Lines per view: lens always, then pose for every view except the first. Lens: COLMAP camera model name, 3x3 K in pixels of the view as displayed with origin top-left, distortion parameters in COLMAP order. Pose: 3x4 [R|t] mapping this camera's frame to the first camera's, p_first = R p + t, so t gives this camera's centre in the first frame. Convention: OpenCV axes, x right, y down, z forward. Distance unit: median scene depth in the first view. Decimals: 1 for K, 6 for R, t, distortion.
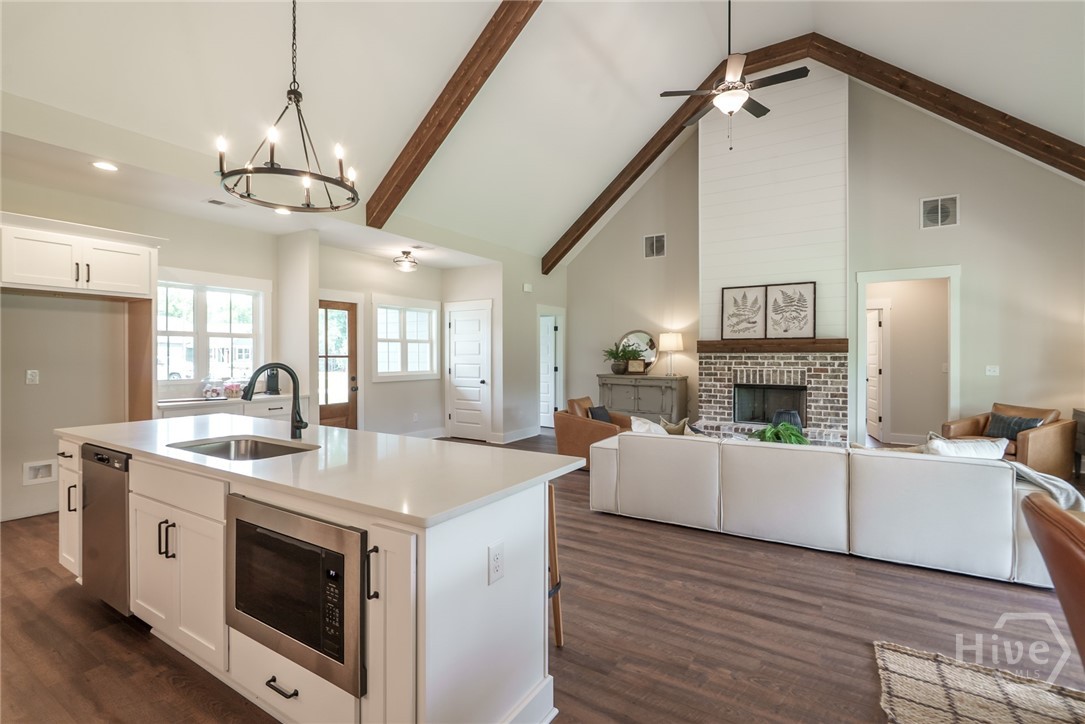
lens RADIAL K [[506.8, 0, 548.9], [0, 506.8, 356.9], [0, 0, 1]] dist [0.005576, 0.002462]
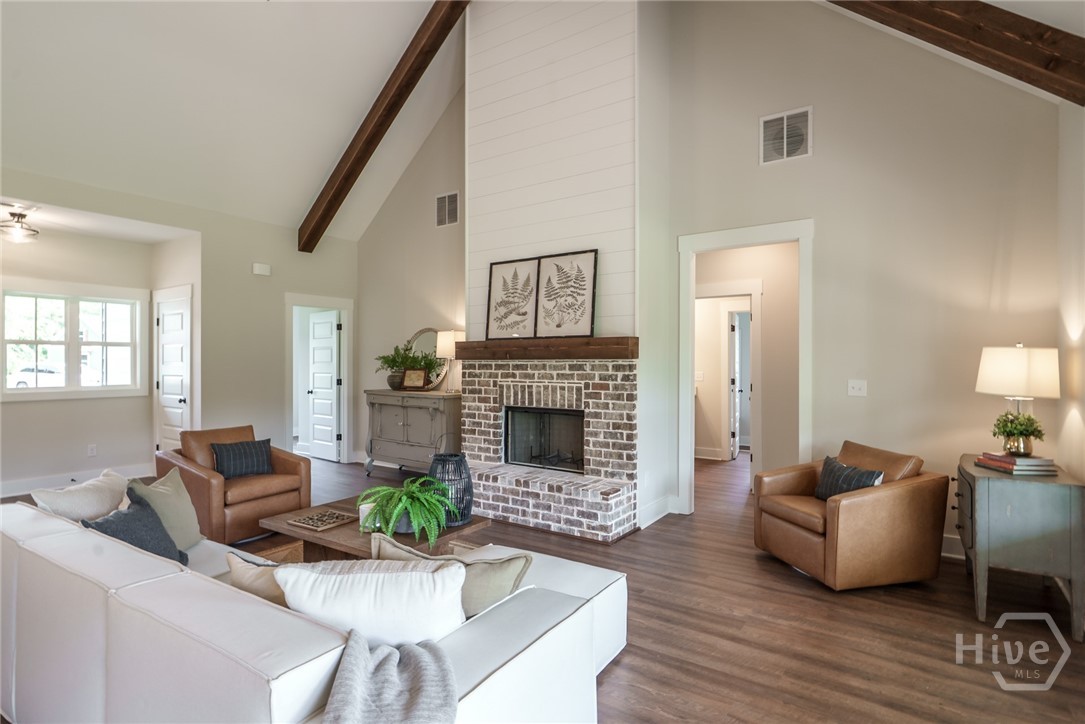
lens RADIAL K [[582.6, 0, 540.8], [0, 582.6, 364.7], [0, 0, 1]] dist [0.001219, 0.000897]
pose [[0.998108, 0.000345, -0.061484, 0.476936], [-0.000460, 0.999998, -0.001862, 0.000221], [0.061483, 0.001887, 0.998106, 0.243590]]
